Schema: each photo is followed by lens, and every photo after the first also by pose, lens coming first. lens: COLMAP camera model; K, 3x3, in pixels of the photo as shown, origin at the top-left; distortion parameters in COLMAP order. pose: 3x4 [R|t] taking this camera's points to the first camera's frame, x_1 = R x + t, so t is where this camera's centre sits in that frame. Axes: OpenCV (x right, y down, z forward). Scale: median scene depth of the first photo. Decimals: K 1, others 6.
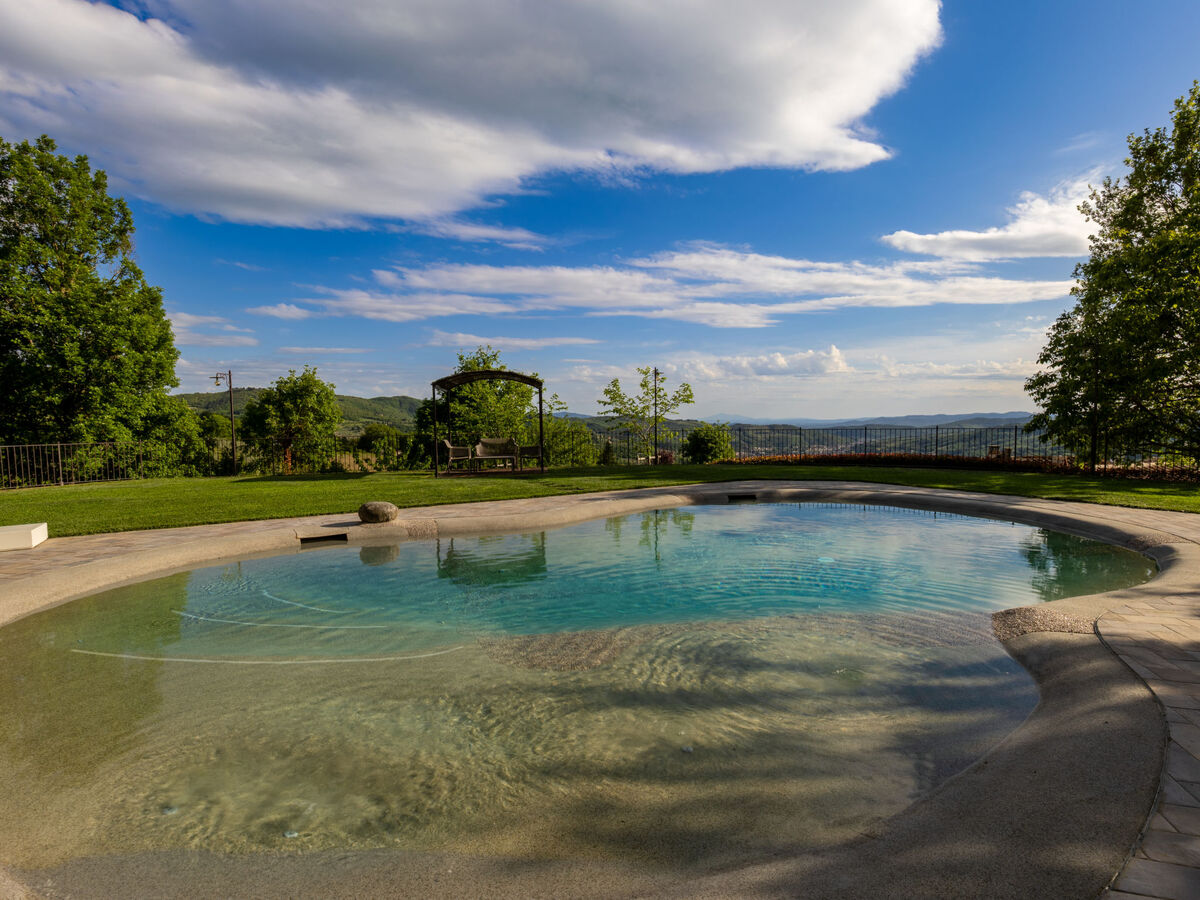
lens RADIAL K [[615.6, 0, 597.8], [0, 615.6, 455.8], [0, 0, 1]] dist [0.007874, -0.000876]
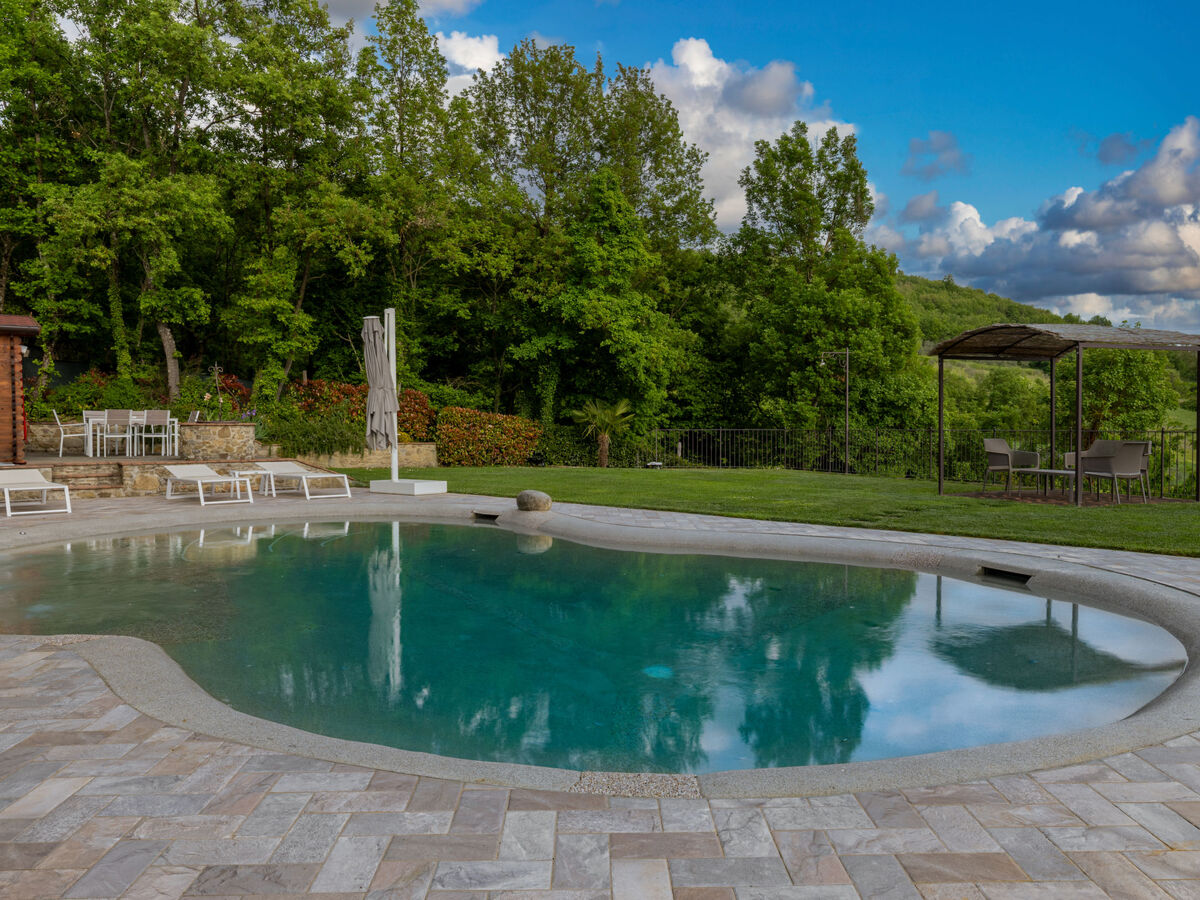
lens RADIAL K [[945.9, 0, 594.7], [0, 945.9, 458.0], [0, 0, 1]] dist [0.005112, -0.007254]
pose [[0.256532, 0.056308, -0.964894, 0.488089], [-0.056013, 0.997490, 0.043319, -0.021931], [0.964911, 0.042934, 0.259042, 0.291243]]
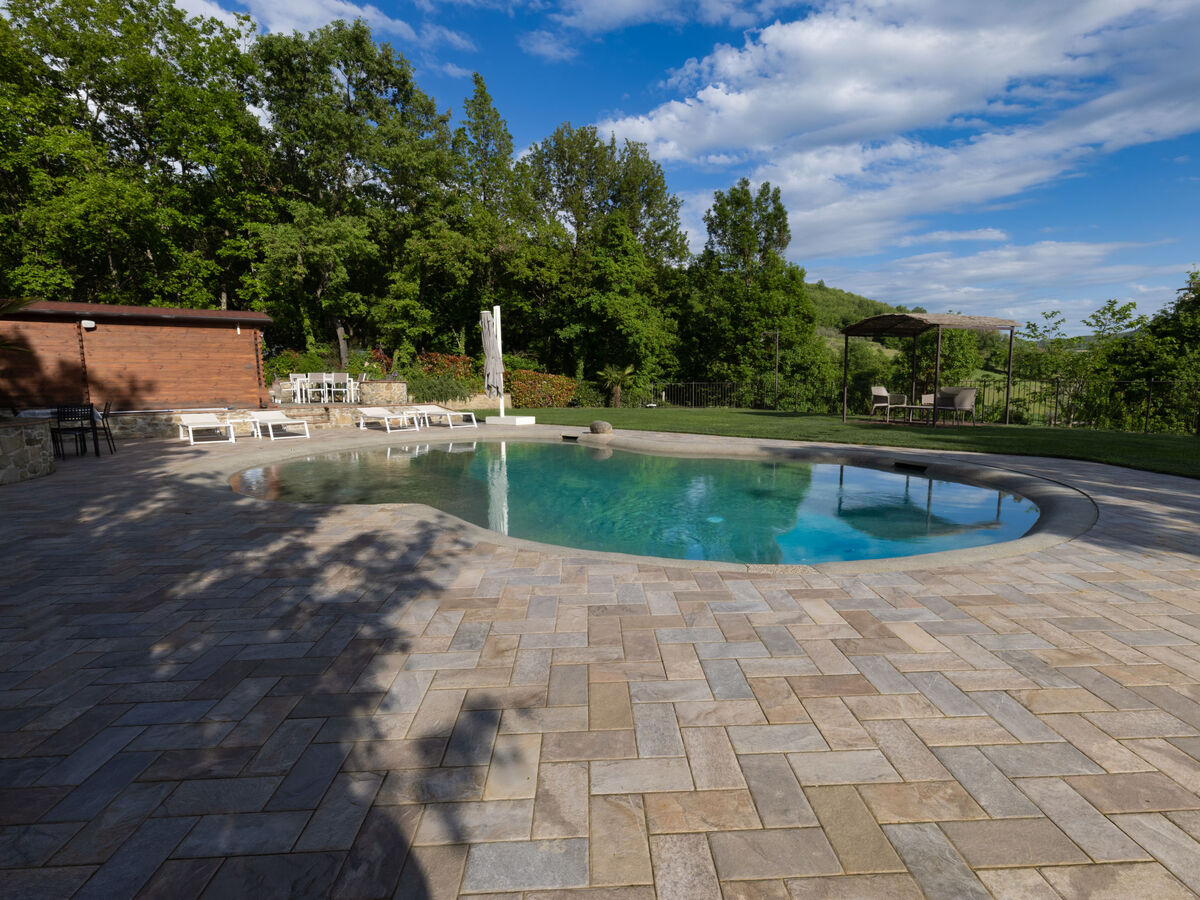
lens RADIAL K [[615.6, 0, 595.7], [0, 615.6, 460.0], [0, 0, 1]] dist [0.007874, -0.000876]
pose [[0.273950, 0.141504, -0.951277, 0.503935], [-0.048219, 0.989894, 0.133362, -0.017039], [0.960534, 0.009336, 0.278005, 0.226067]]
